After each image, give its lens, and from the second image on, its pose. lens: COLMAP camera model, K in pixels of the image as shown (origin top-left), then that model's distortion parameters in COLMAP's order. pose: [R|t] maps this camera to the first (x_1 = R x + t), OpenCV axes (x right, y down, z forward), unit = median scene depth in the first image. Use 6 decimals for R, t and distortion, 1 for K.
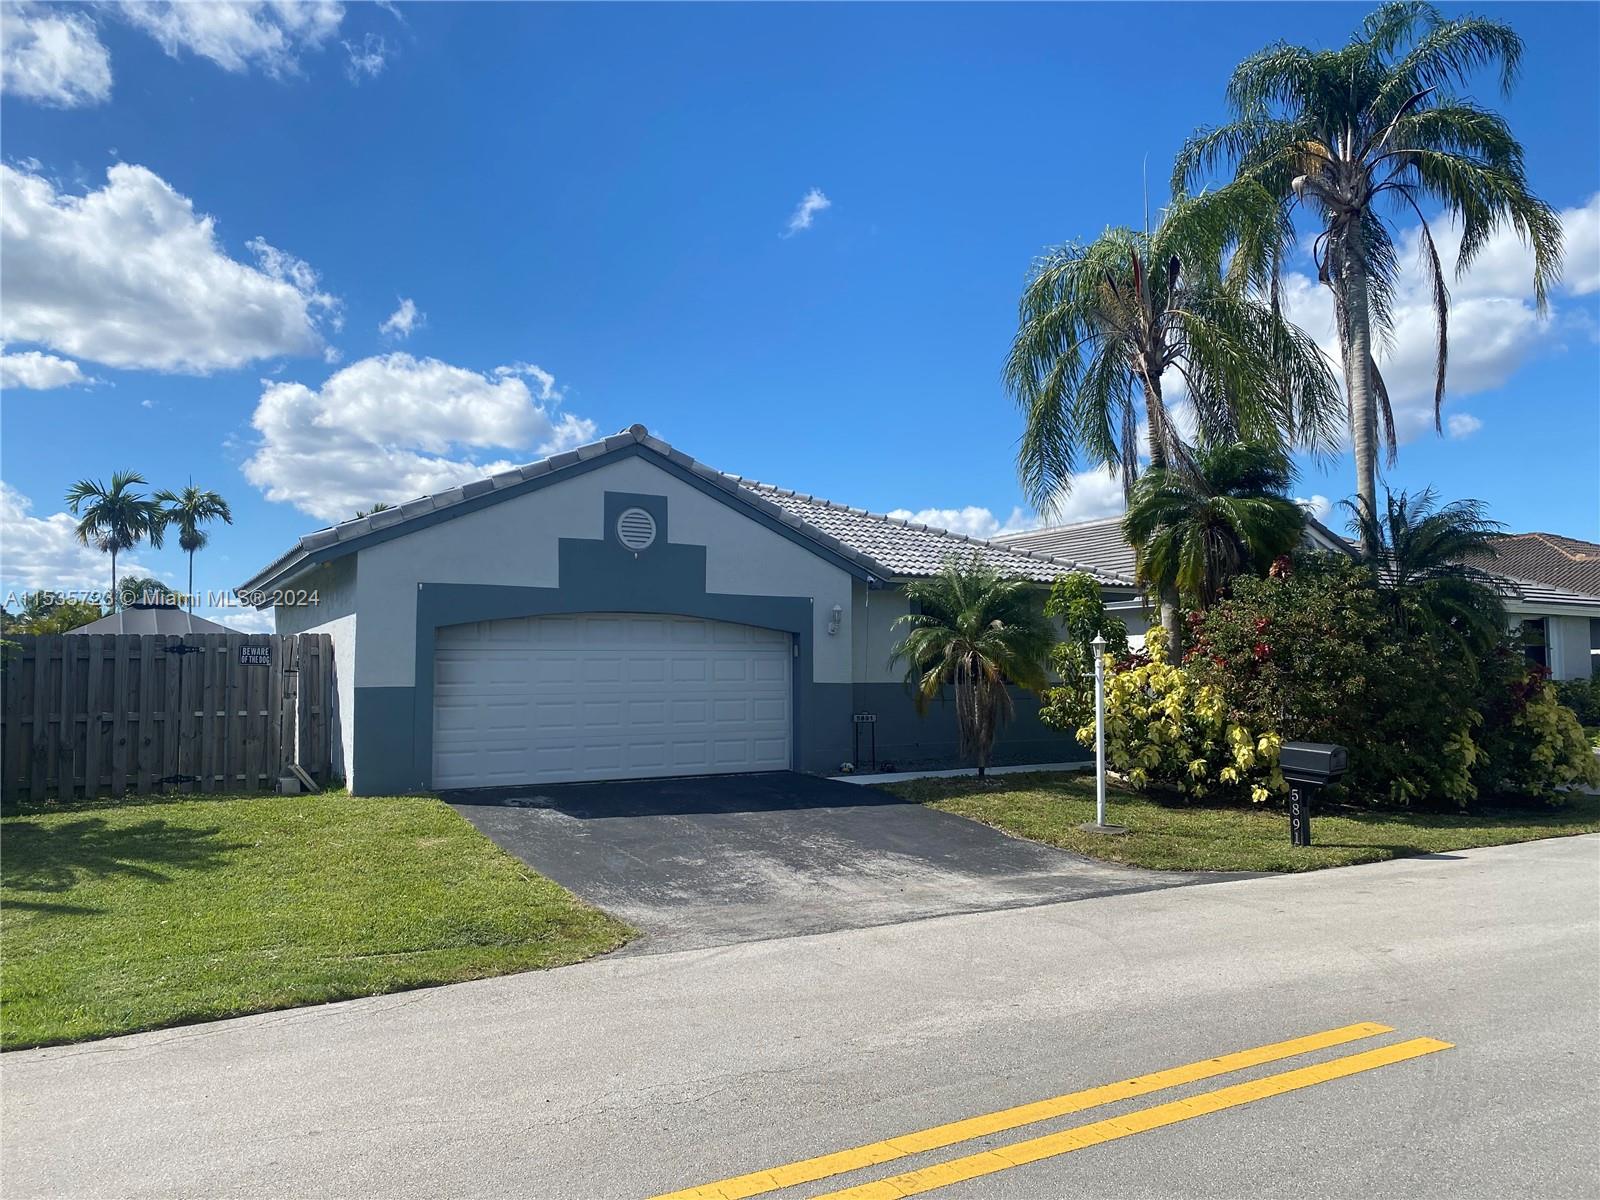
lens RADIAL K [[1228.3, 0, 795.7], [0, 1228.3, 605.3], [0, 0, 1]] dist [0.093604, -0.129510]
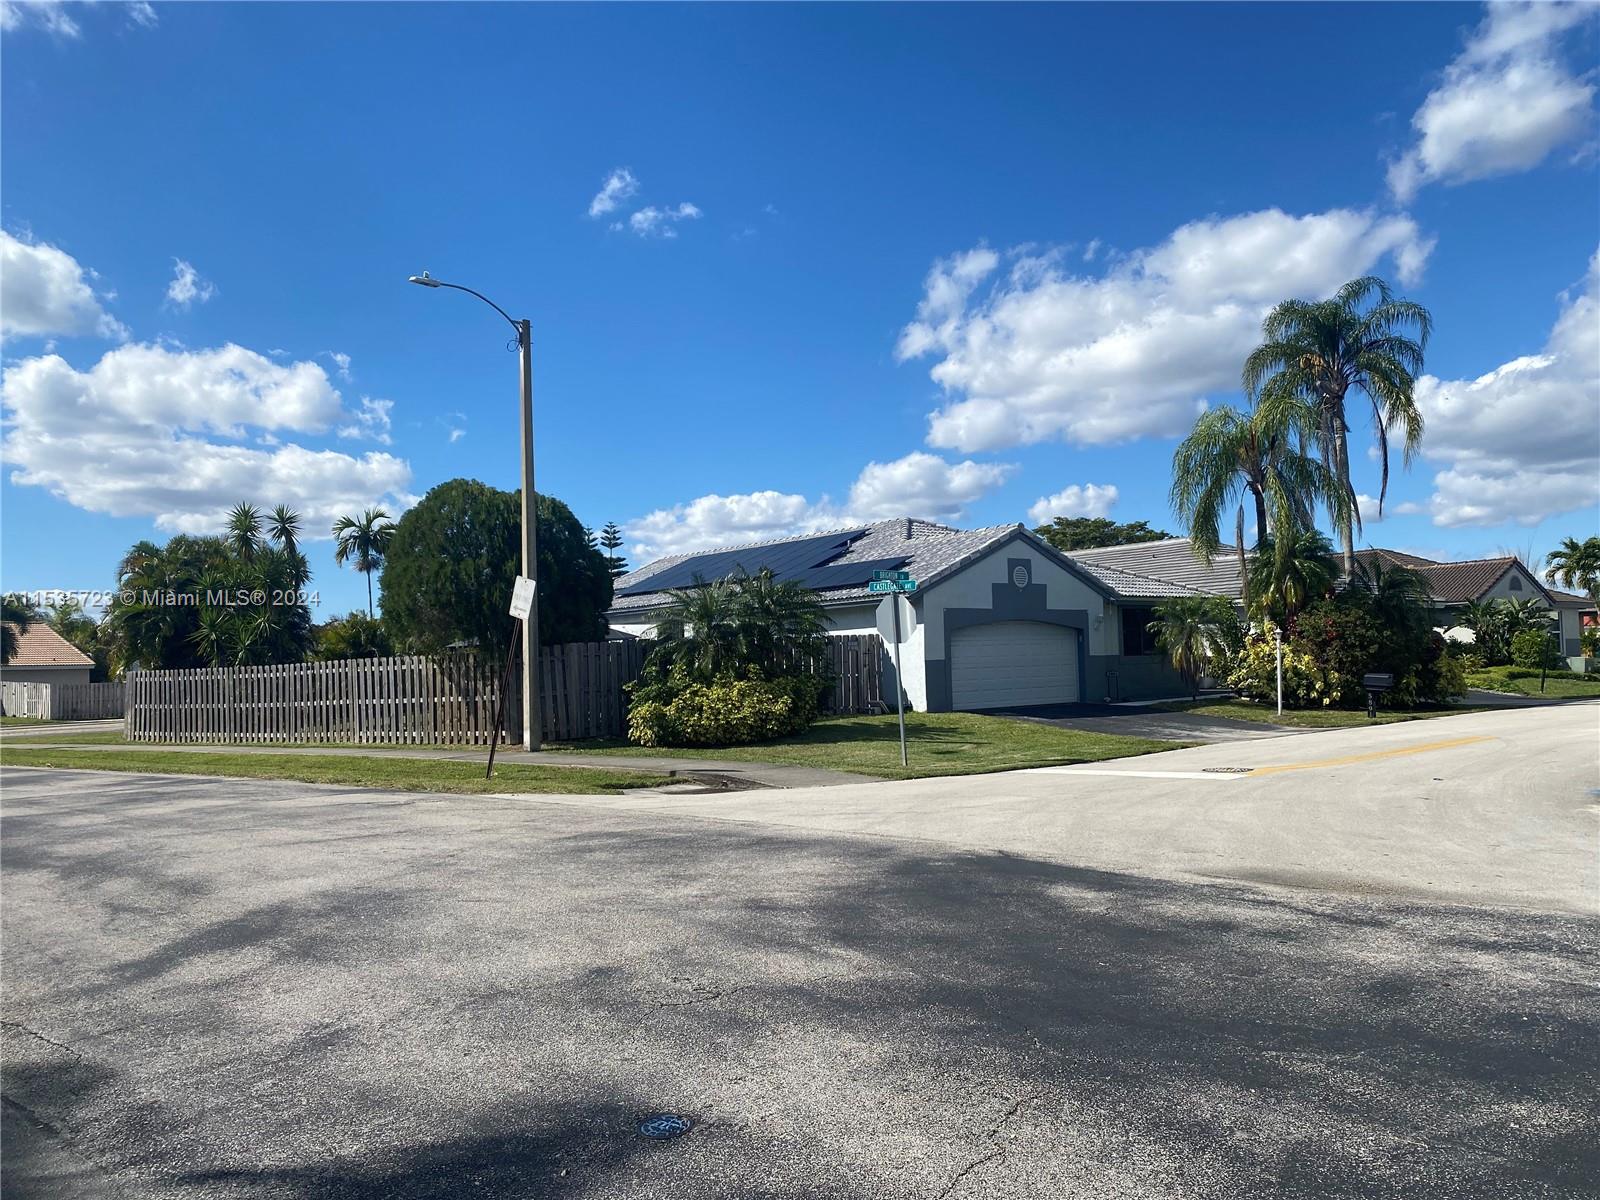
lens RADIAL K [[1226.3, 0, 755.0], [0, 1226.3, 642.5], [0, 0, 1]] dist [0.000468, 0.000335]
pose [[0.990903, -0.018037, 0.133362, -0.806170], [0.012165, 0.998926, 0.044714, -0.050687], [-0.134025, -0.042685, 0.990058, -0.859455]]
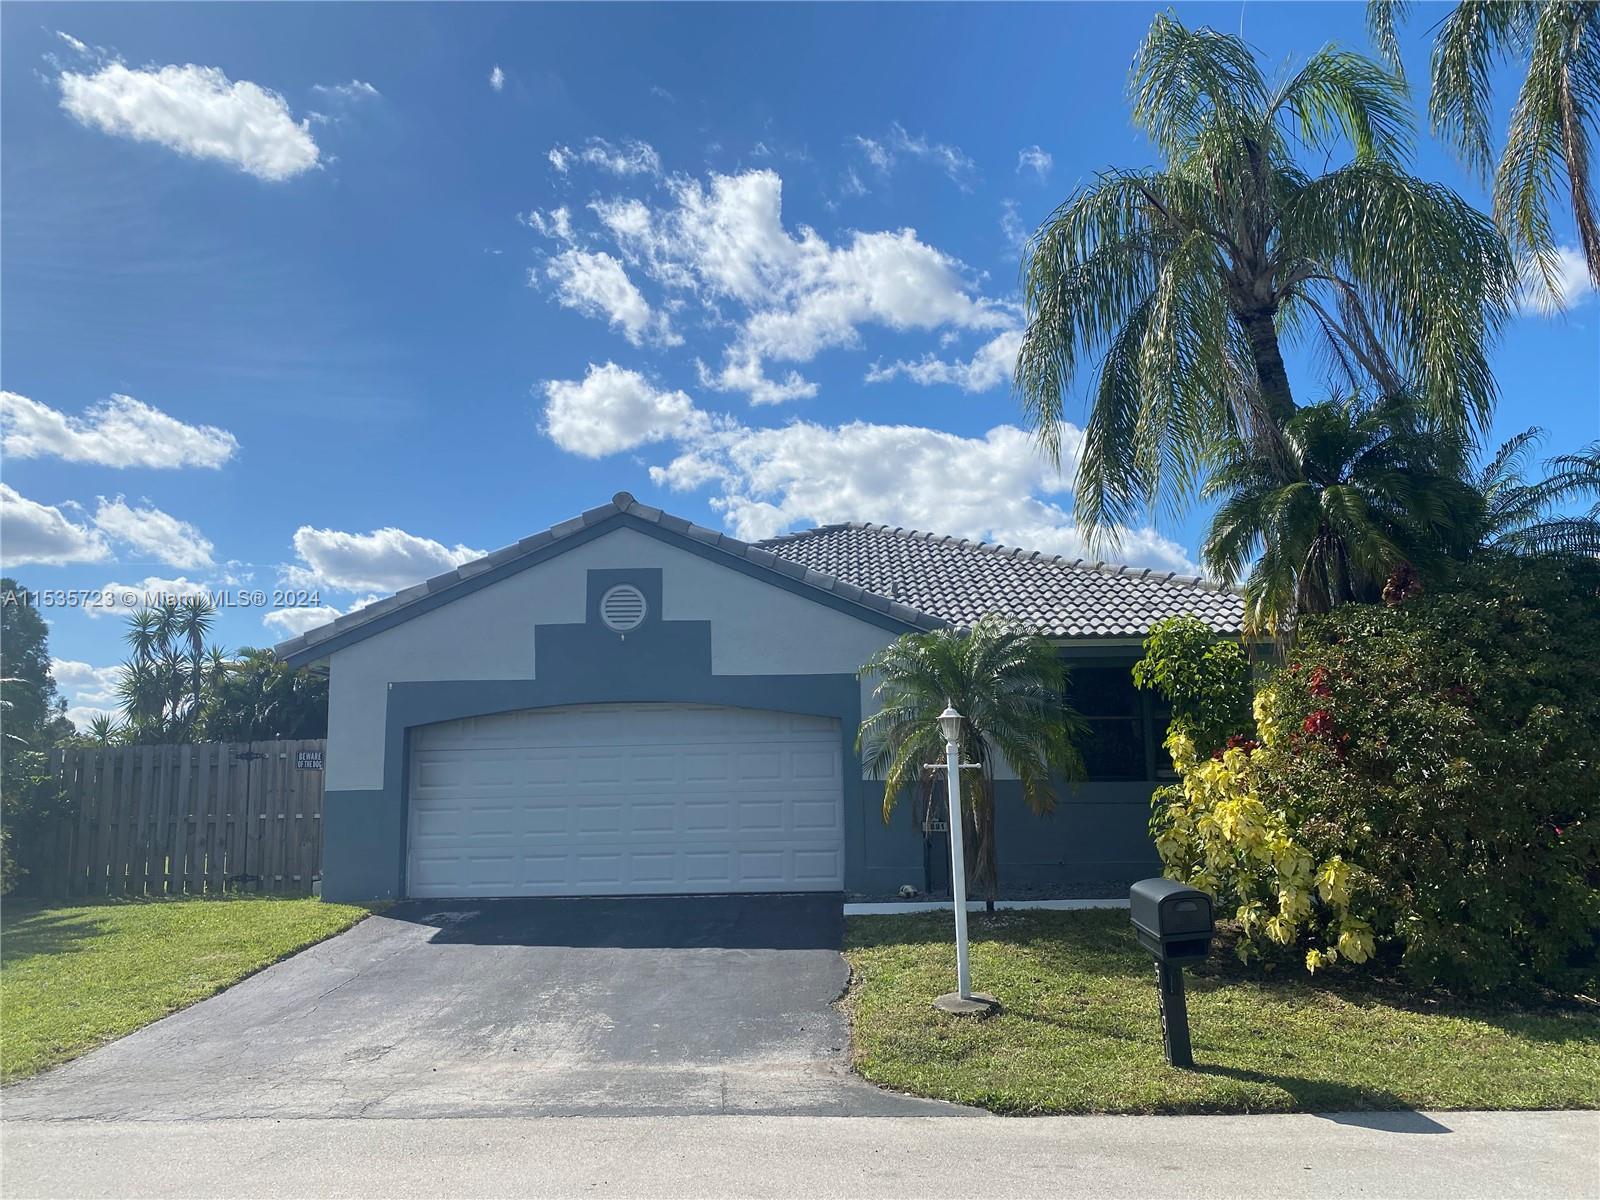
lens RADIAL K [[1228.3, 0, 795.7], [0, 1228.3, 605.3], [0, 0, 1]] dist [0.093604, -0.129510]
pose [[0.835525, -0.085363, -0.542781, 0.461180], [0.043189, 0.995005, -0.090001, 0.021452], [0.547752, 0.051756, 0.835038, 0.327676]]
